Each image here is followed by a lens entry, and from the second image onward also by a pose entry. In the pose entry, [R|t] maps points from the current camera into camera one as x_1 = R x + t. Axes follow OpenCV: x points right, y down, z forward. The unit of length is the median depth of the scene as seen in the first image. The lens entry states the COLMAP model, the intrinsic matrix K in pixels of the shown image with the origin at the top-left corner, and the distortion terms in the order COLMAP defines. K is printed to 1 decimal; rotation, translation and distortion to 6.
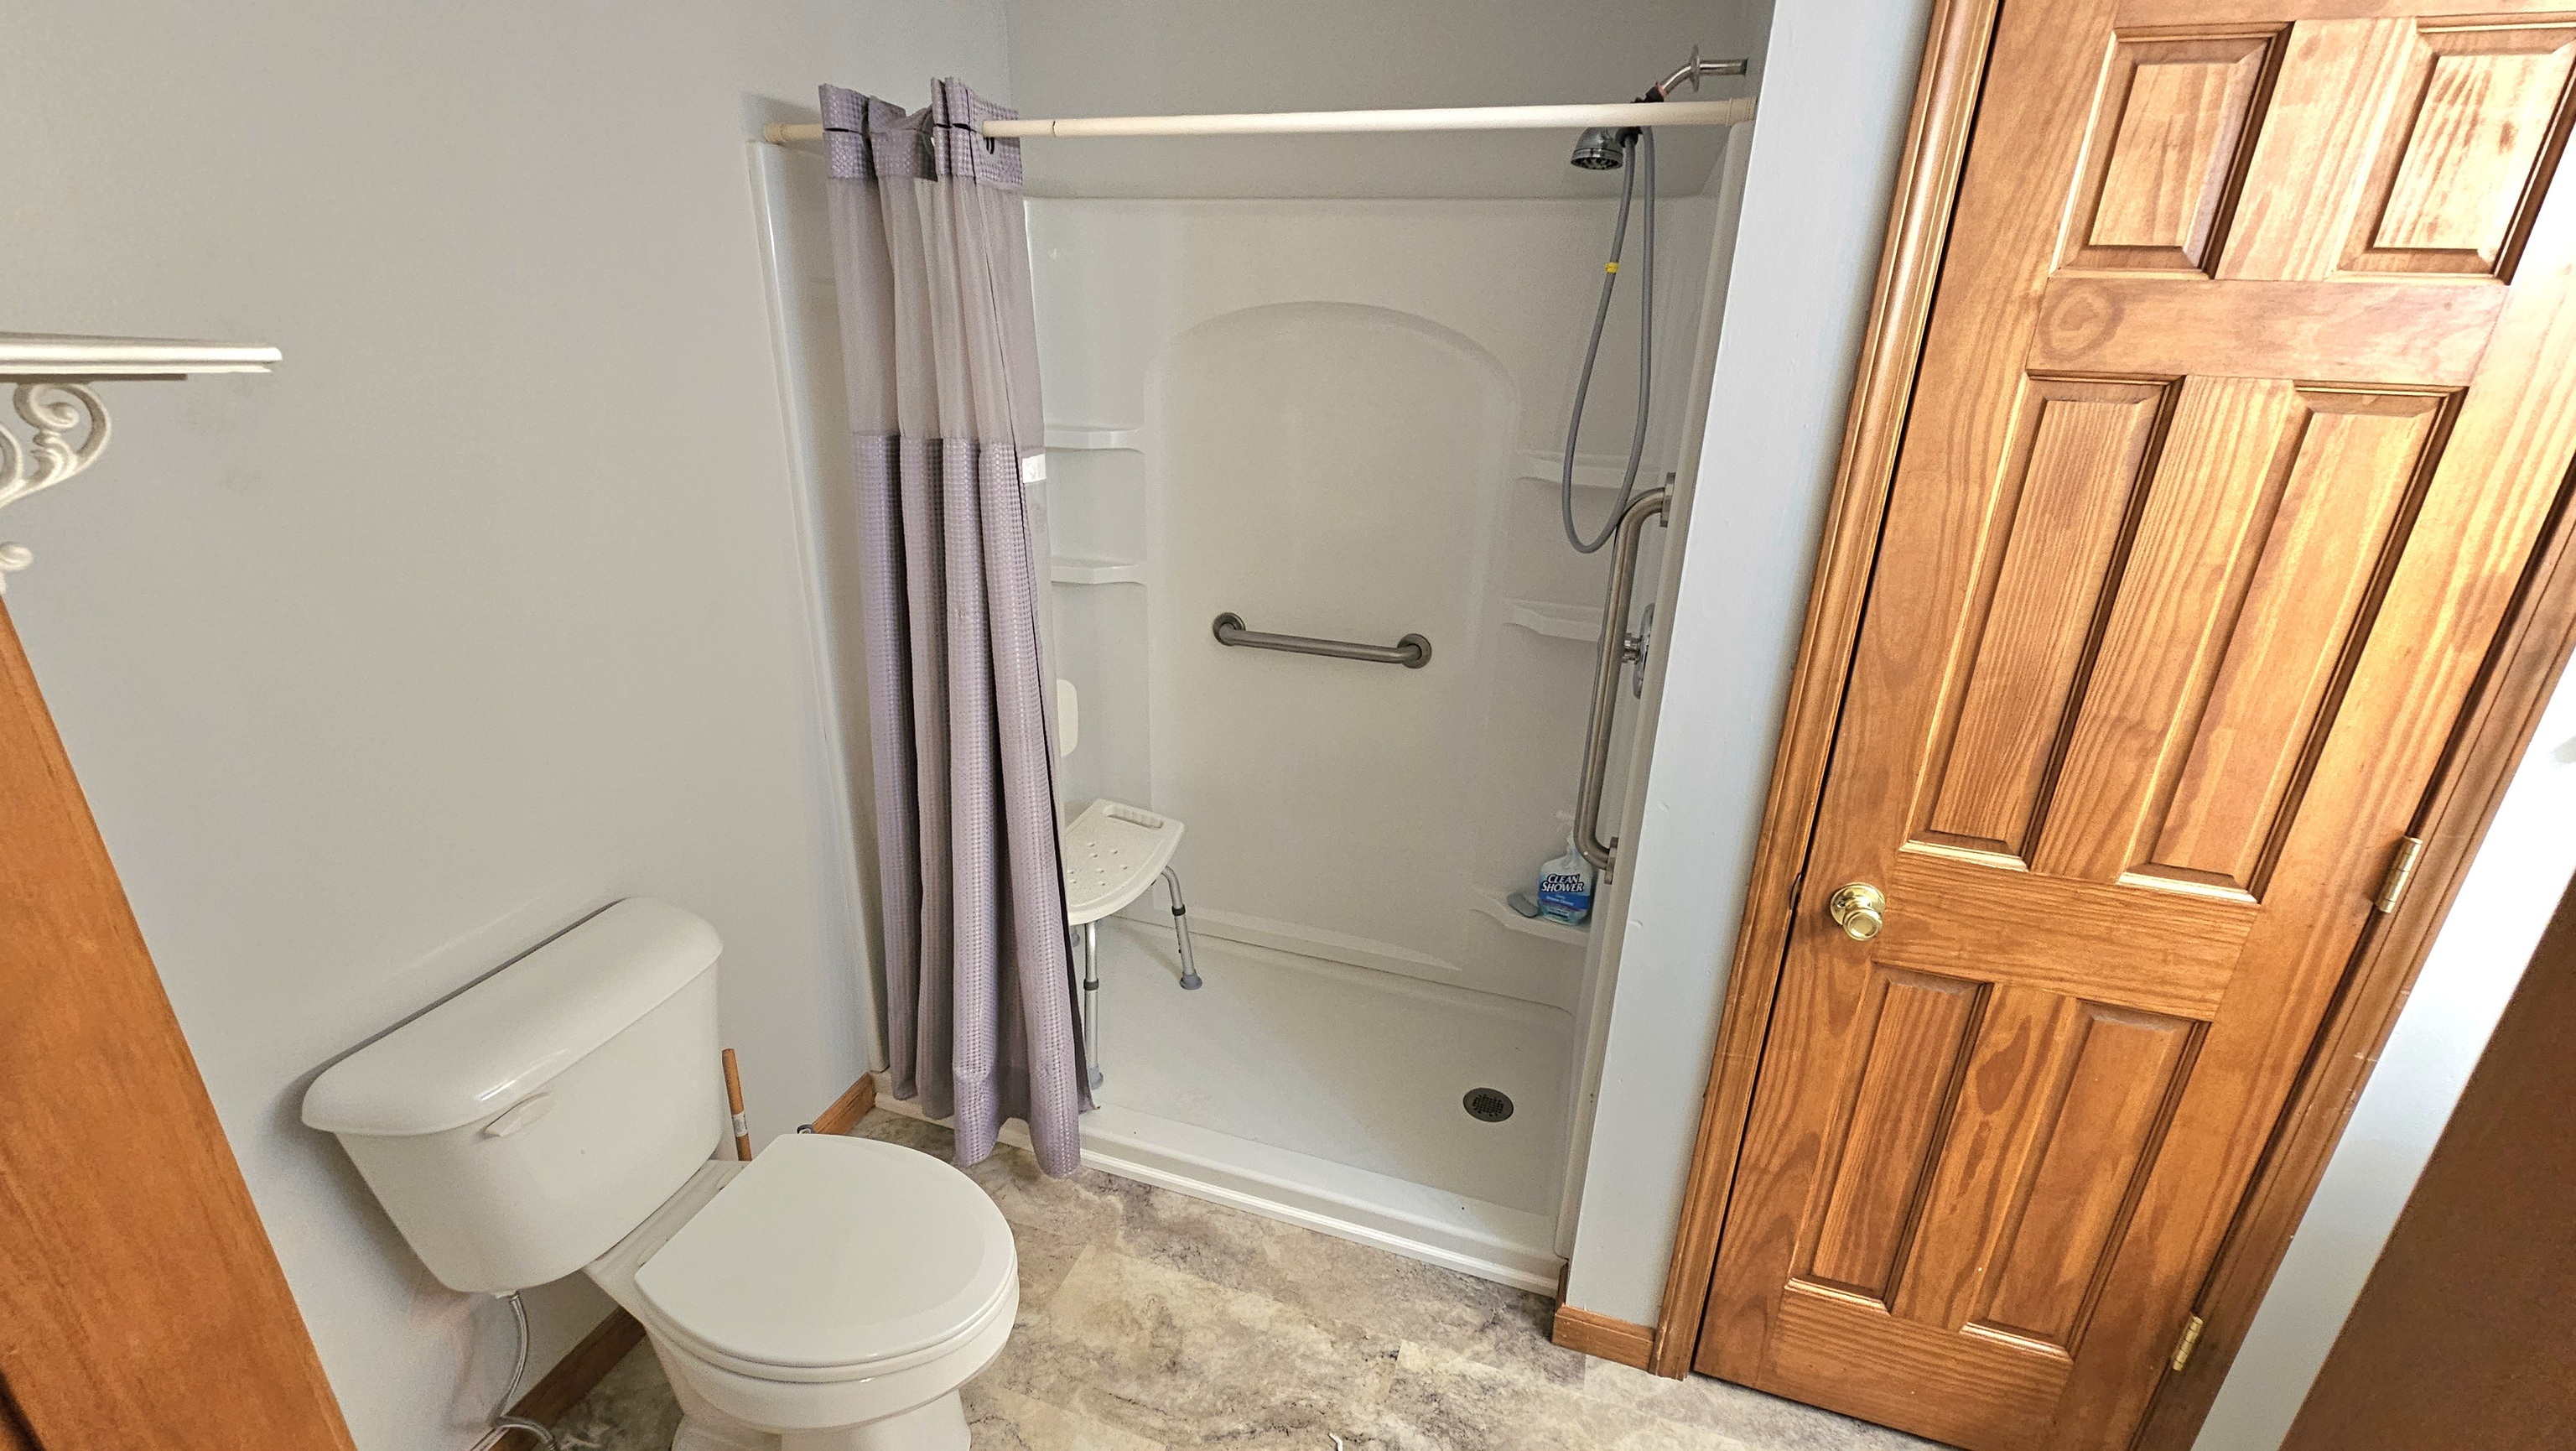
lens RADIAL K [[1057.1, 0, 1304.3], [0, 1057.1, 724.2], [0, 0, 1]] dist [0.000368, 0.000322]
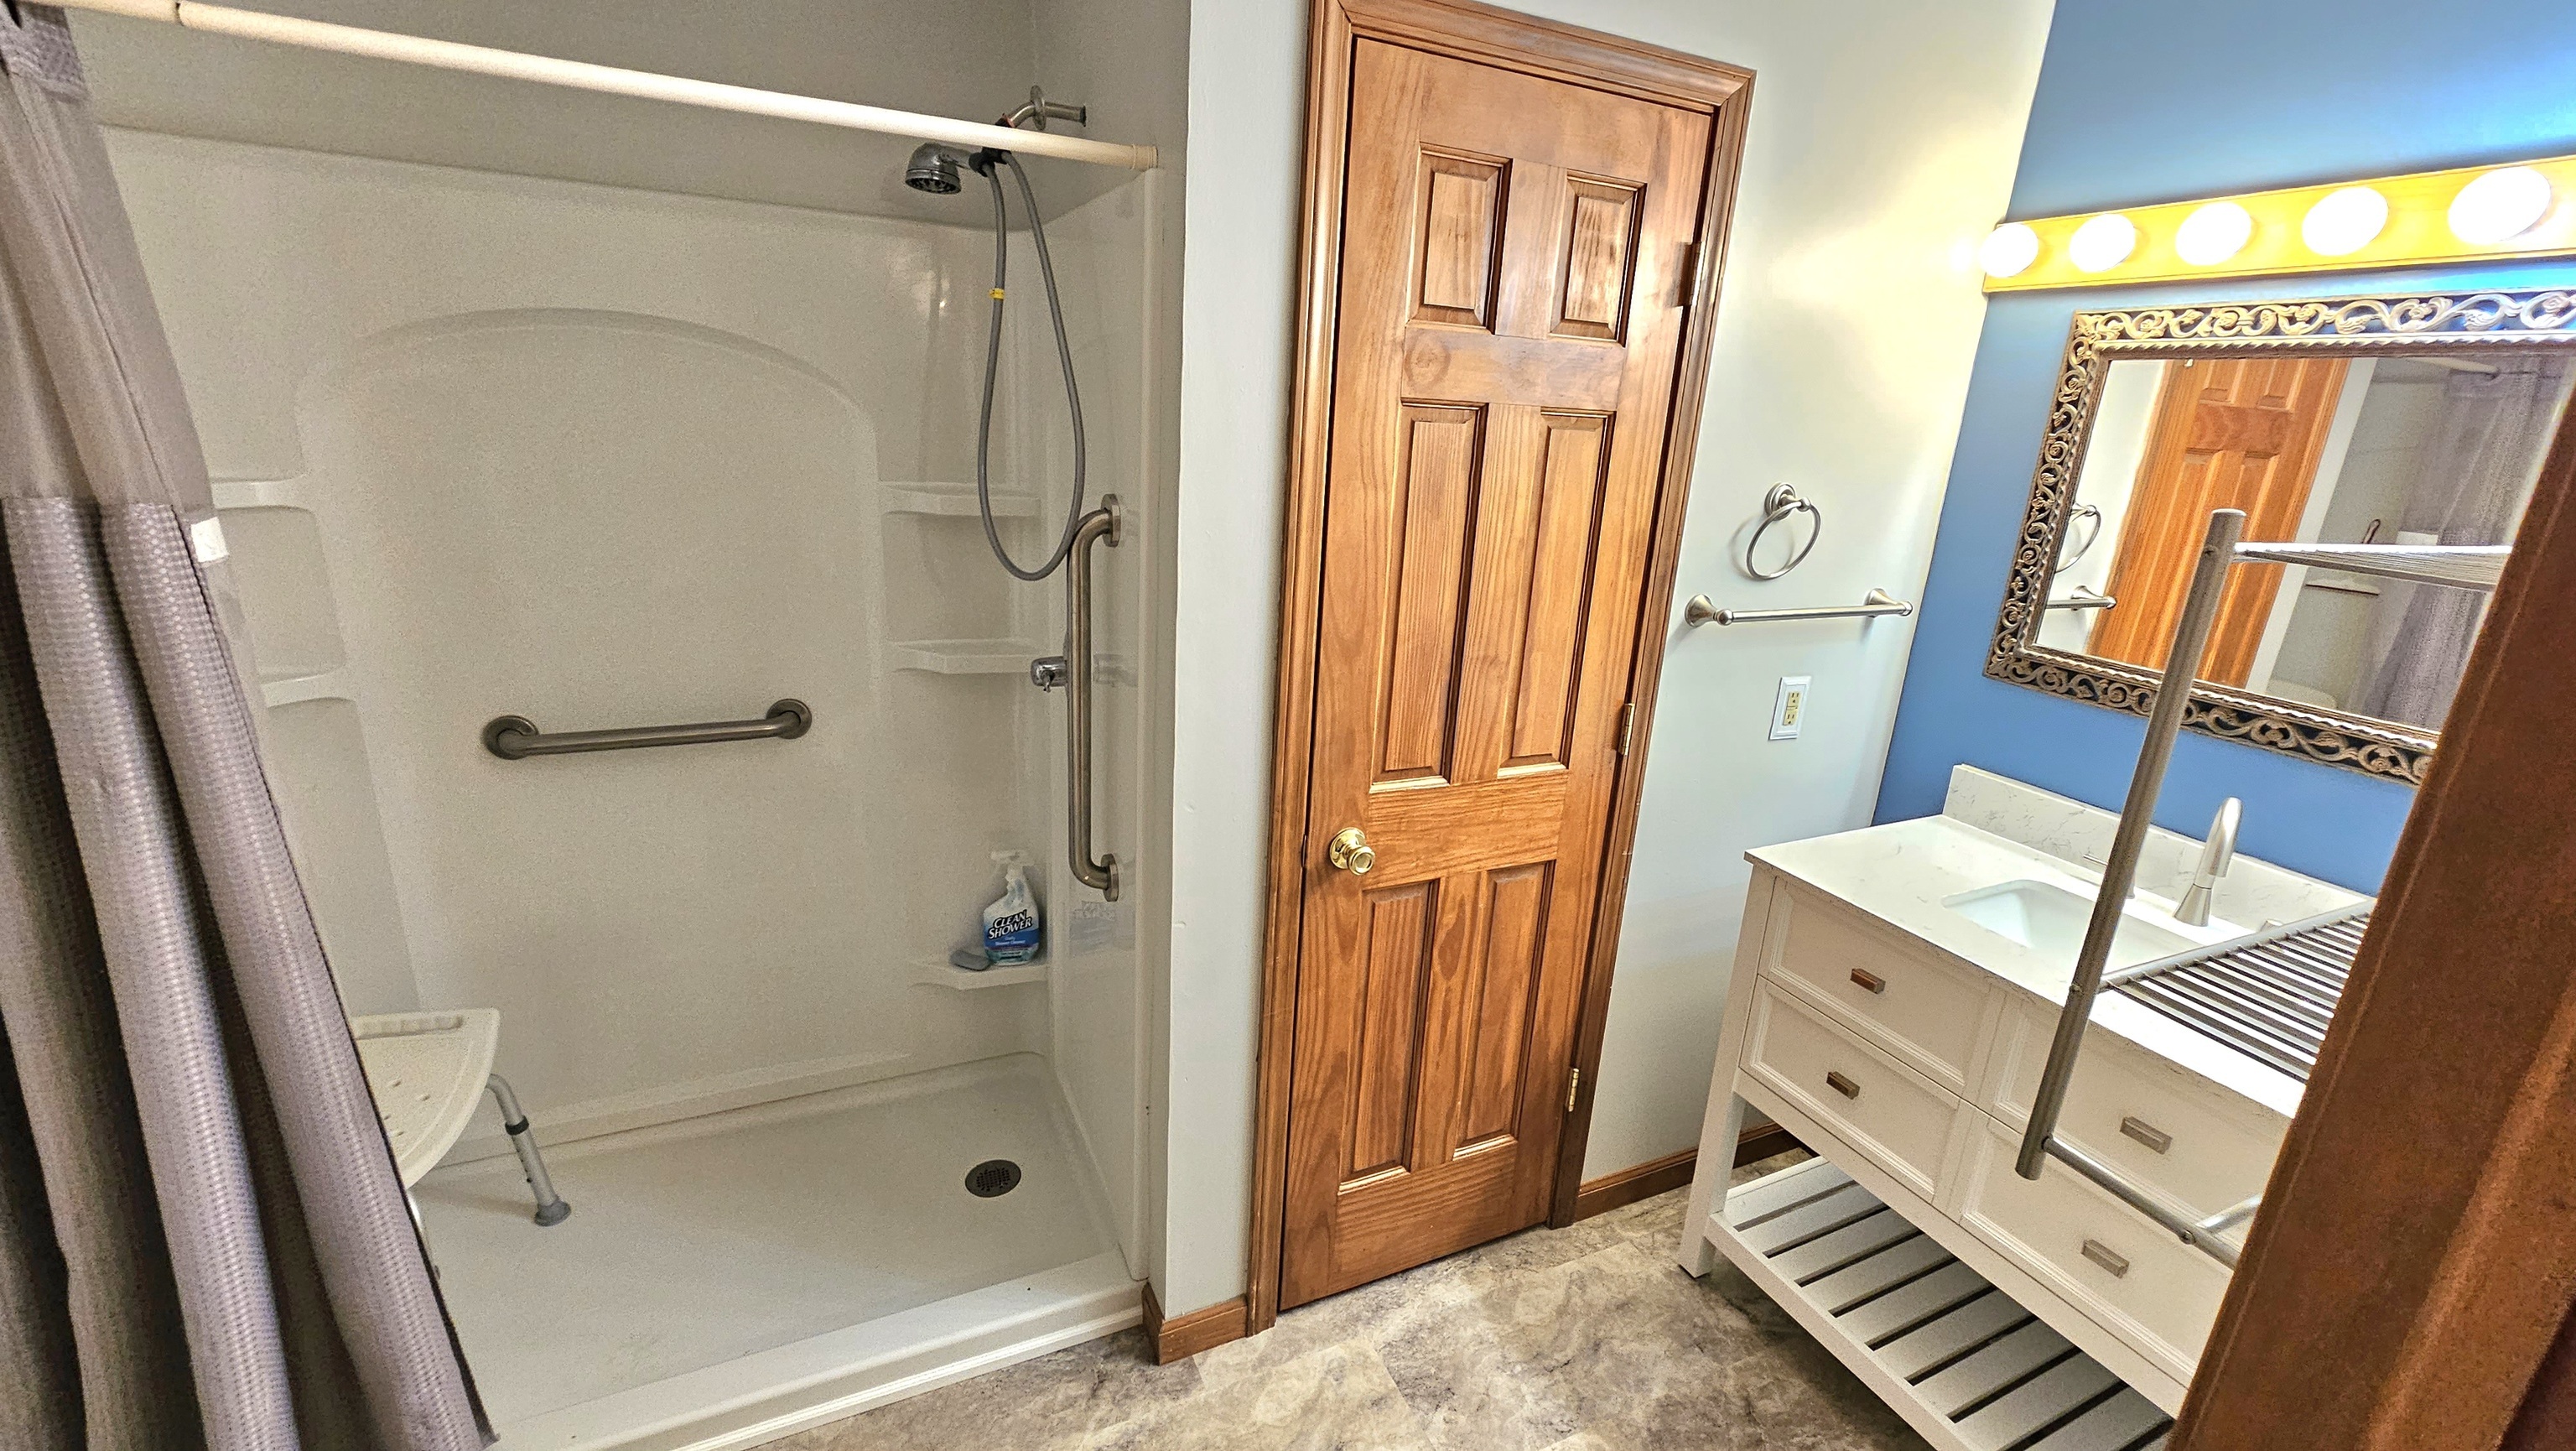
lens RADIAL K [[1057.1, 0, 1304.3], [0, 1057.1, 724.2], [0, 0, 1]] dist [0.000368, 0.000322]
pose [[0.737238, -0.189452, 0.648528, -0.247429], [0.209502, 0.976671, 0.047152, -0.028700], [-0.642331, 0.101105, 0.759729, 0.118348]]
